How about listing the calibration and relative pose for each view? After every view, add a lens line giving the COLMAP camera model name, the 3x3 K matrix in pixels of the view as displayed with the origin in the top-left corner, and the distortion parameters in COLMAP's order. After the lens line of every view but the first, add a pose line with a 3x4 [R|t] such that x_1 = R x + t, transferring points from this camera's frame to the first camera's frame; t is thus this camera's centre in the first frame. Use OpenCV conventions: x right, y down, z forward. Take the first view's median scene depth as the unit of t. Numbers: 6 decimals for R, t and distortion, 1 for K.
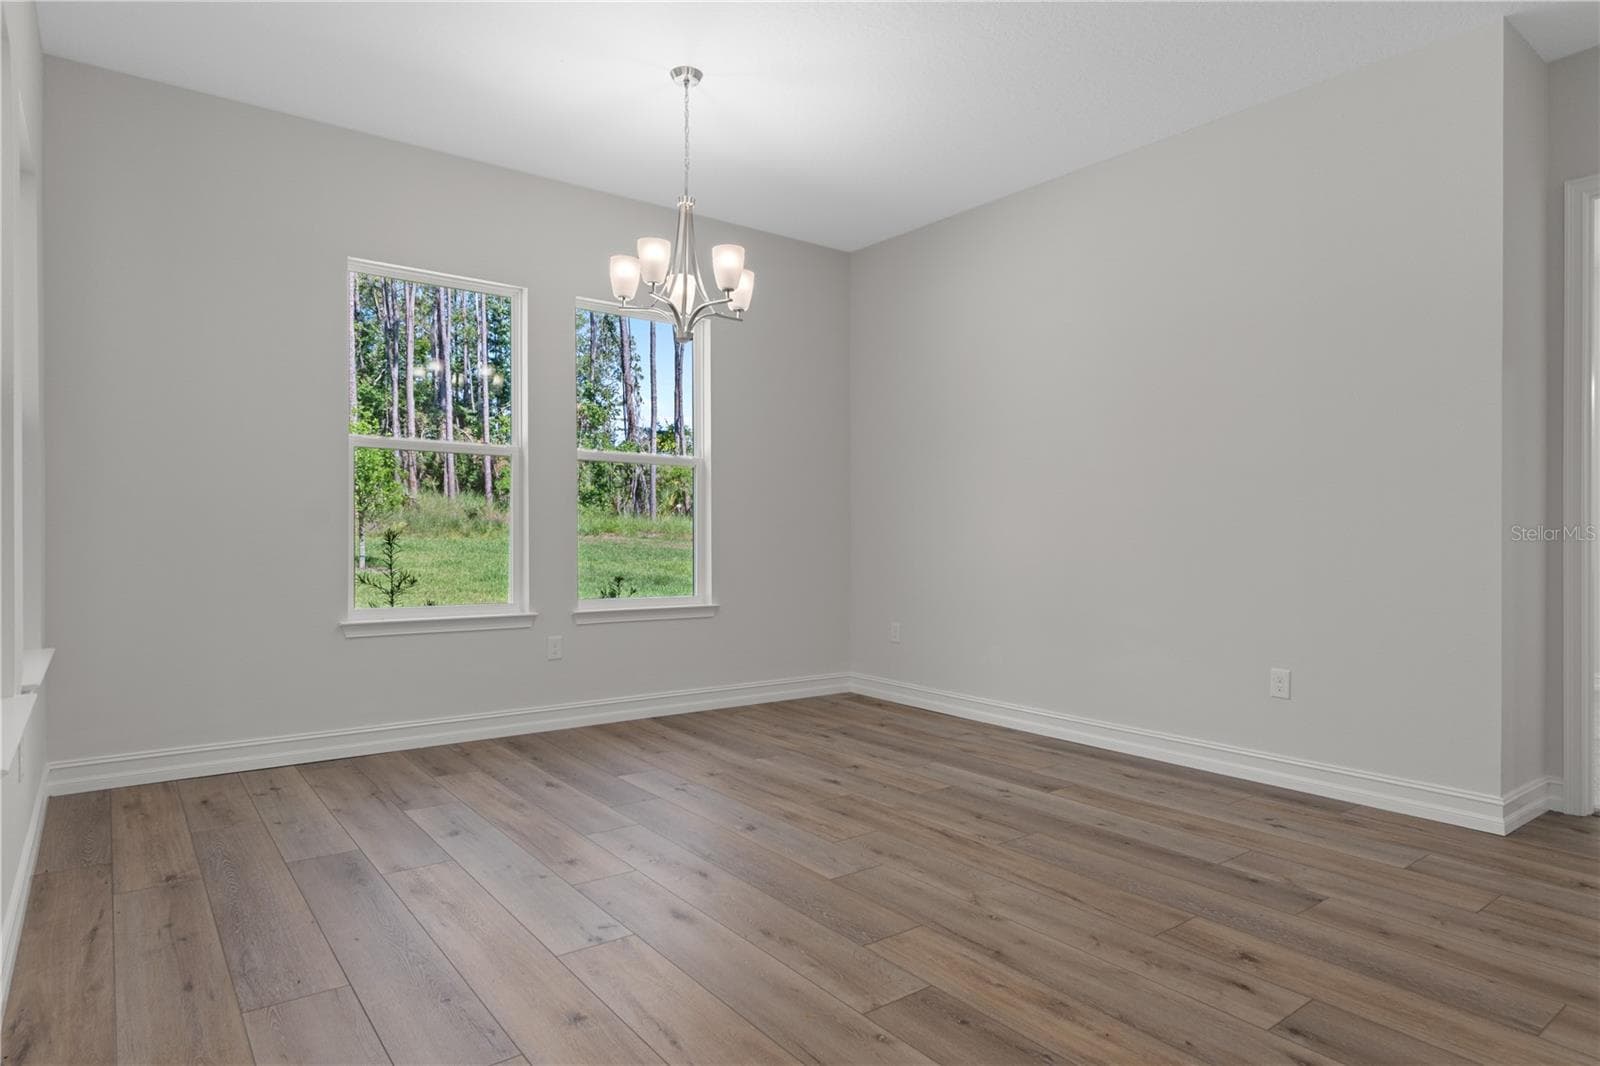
lens RADIAL K [[913.3, 0, 800.0], [0, 913.3, 533.0], [0, 0, 1]] dist [0.000544, -0.000348]
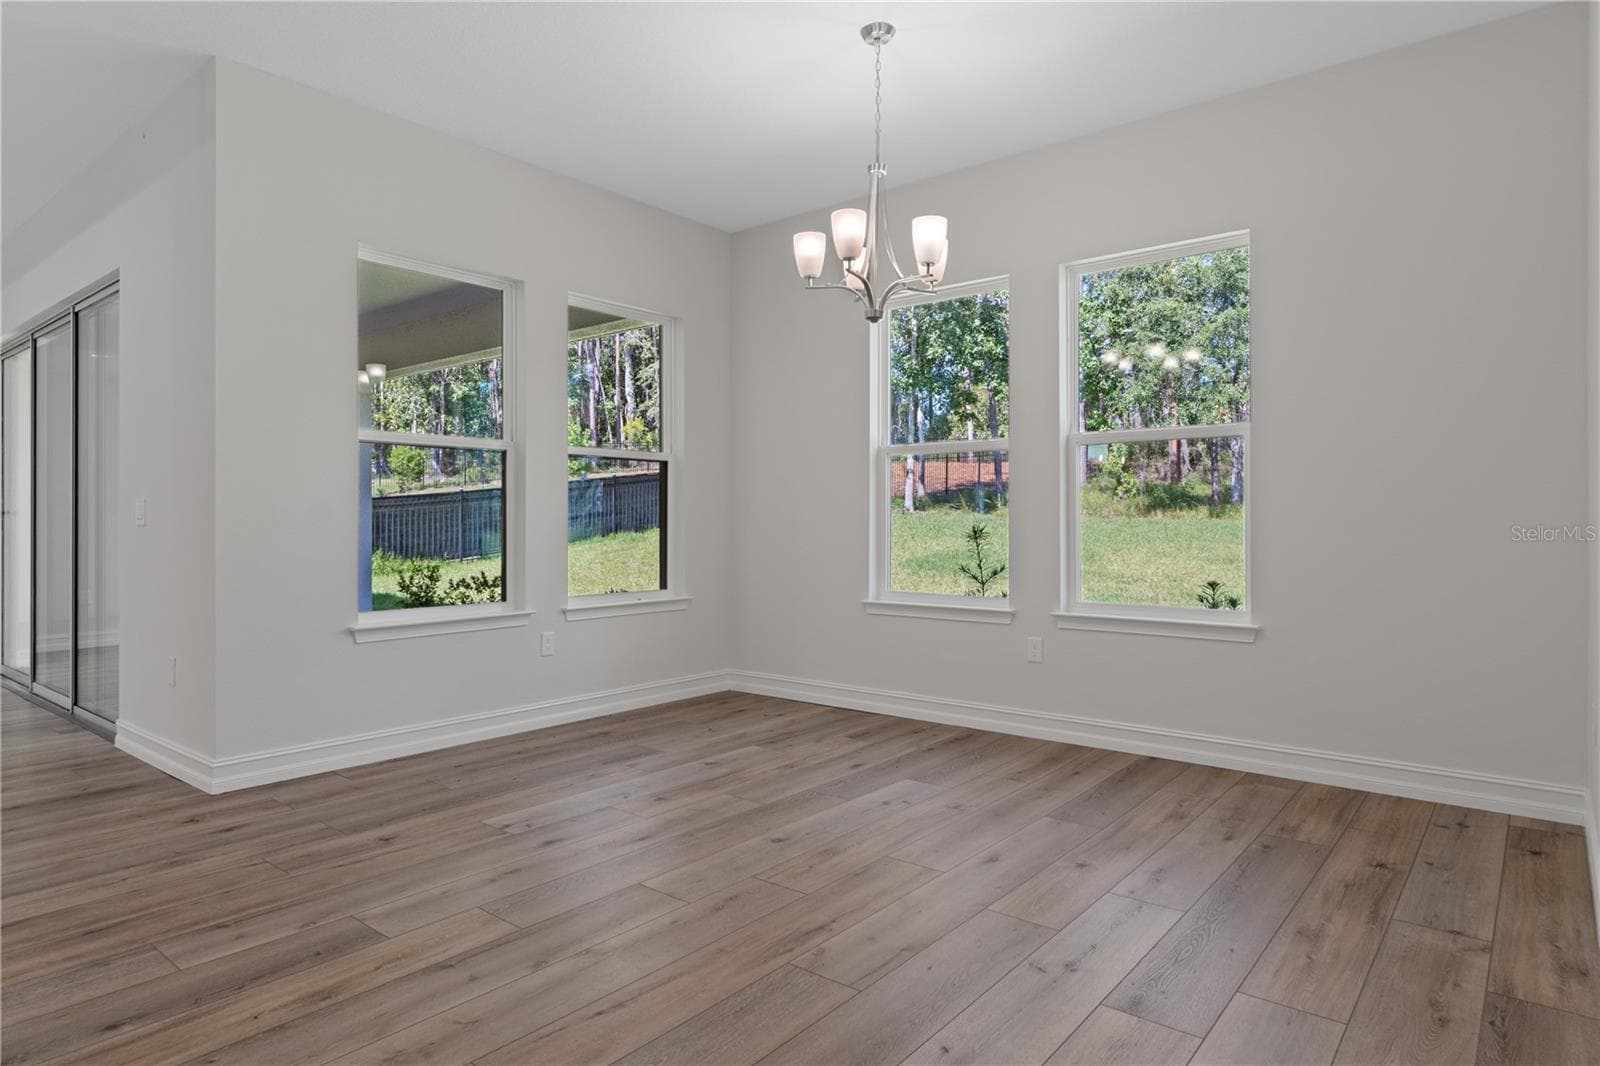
lens RADIAL K [[913.3, 0, 800.0], [0, 913.3, 533.0], [0, 0, 1]] dist [0.000544, -0.000348]
pose [[0.228380, 0.002312, -0.973569, 0.937353], [0.002808, 0.999991, 0.003033, 0.000947], [0.973568, -0.003427, 0.228372, 0.865085]]
